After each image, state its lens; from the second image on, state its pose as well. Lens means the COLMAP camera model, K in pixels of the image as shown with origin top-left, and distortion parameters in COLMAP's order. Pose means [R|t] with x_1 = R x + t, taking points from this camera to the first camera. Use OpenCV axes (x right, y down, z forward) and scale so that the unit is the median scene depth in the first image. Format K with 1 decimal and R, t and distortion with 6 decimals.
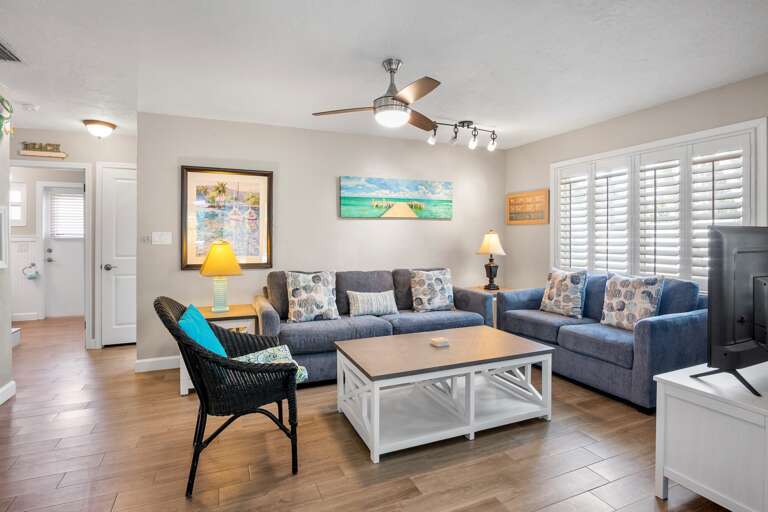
lens RADIAL K [[393.0, 0, 385.0], [0, 393.0, 238.8], [0, 0, 1]] dist [-0.000508, -0.000085]
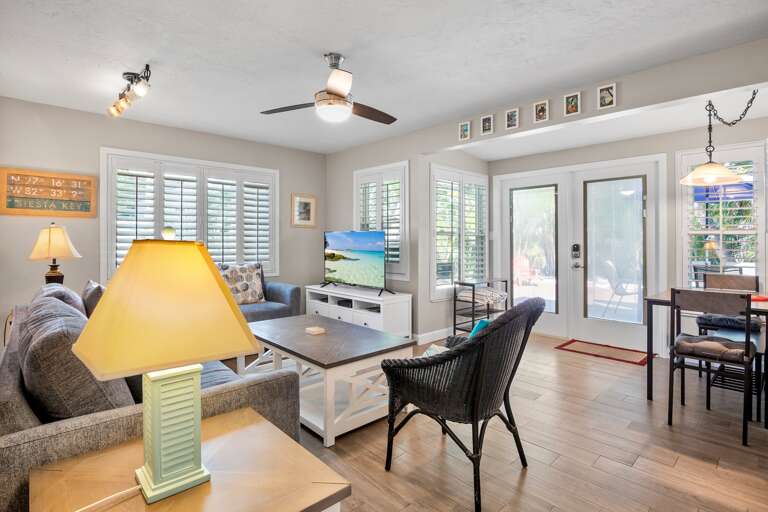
lens RADIAL K [[393.0, 0, 385.0], [0, 393.0, 238.8], [0, 0, 1]] dist [-0.000508, -0.000085]
pose [[-0.335624, 0.002750, 0.941992, -0.754163], [0.003067, 0.999994, -0.001827, 0.011740], [-0.941991, 0.002275, -0.335630, 0.940723]]
